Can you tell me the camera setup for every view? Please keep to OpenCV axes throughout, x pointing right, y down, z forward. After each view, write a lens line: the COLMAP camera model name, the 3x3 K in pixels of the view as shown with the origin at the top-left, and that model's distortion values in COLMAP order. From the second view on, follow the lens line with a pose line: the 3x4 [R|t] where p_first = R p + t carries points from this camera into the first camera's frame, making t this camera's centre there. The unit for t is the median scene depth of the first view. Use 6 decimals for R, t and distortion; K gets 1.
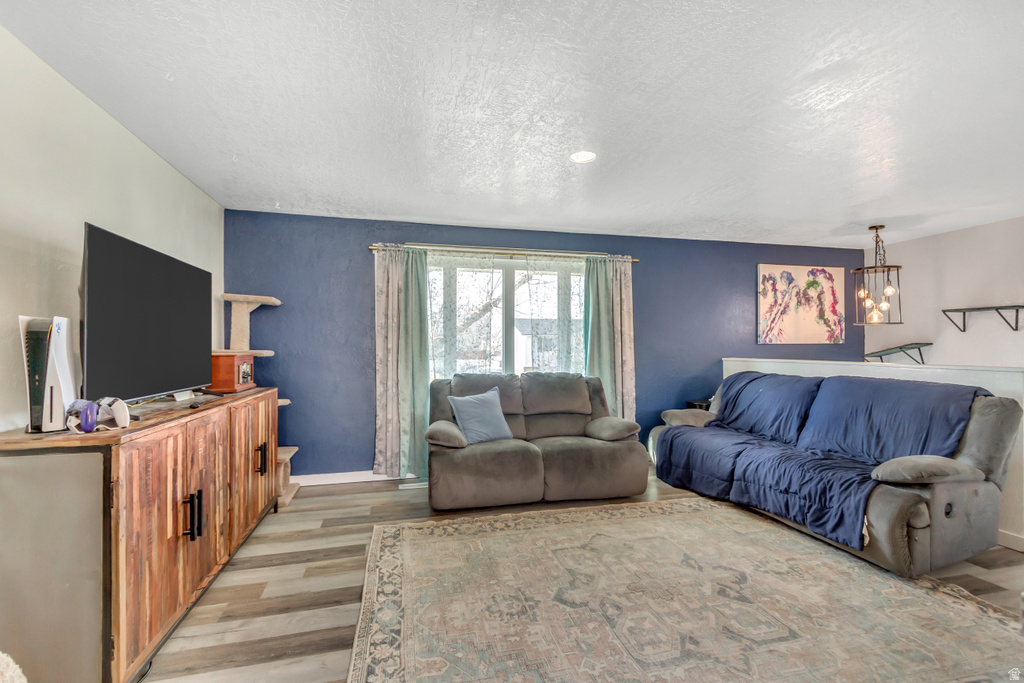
lens RADIAL K [[473.7, 0, 508.5], [0, 473.7, 345.5], [0, 0, 1]] dist [0.008198, -0.001914]
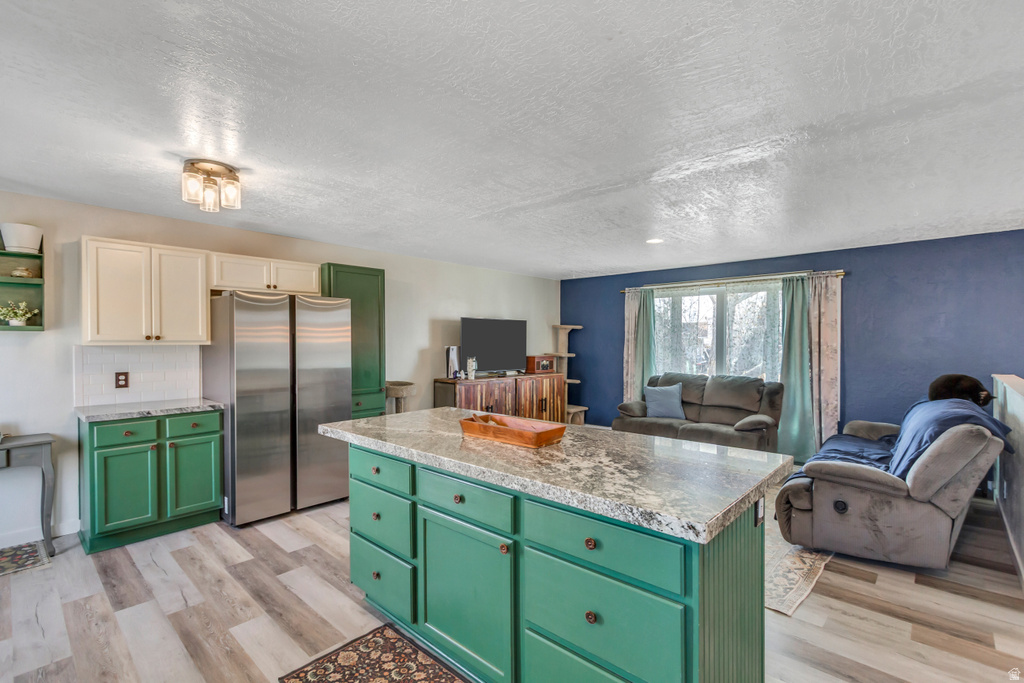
lens RADIAL K [[473.7, 0, 506.2], [0, 473.7, 339.1], [0, 0, 1]] dist [0.008198, -0.001914]
pose [[0.530887, -0.001123, -0.847442, 1.141077], [0.000845, 0.999999, -0.000795, -0.055296], [0.847443, -0.000294, 0.530887, -0.262390]]
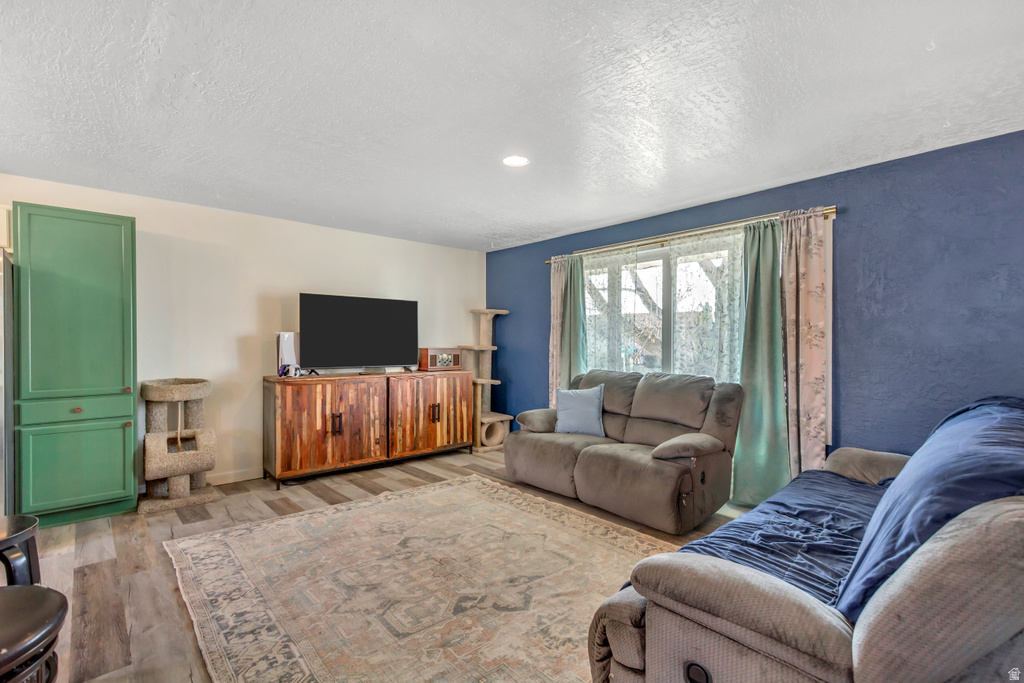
lens RADIAL K [[473.7, 0, 507.0], [0, 473.7, 341.4], [0, 0, 1]] dist [0.008198, -0.001914]
pose [[0.449884, -0.003645, -0.893080, 0.975886], [0.002022, 0.999993, -0.003062, 0.000739], [0.893085, -0.000428, 0.449888, 0.463768]]
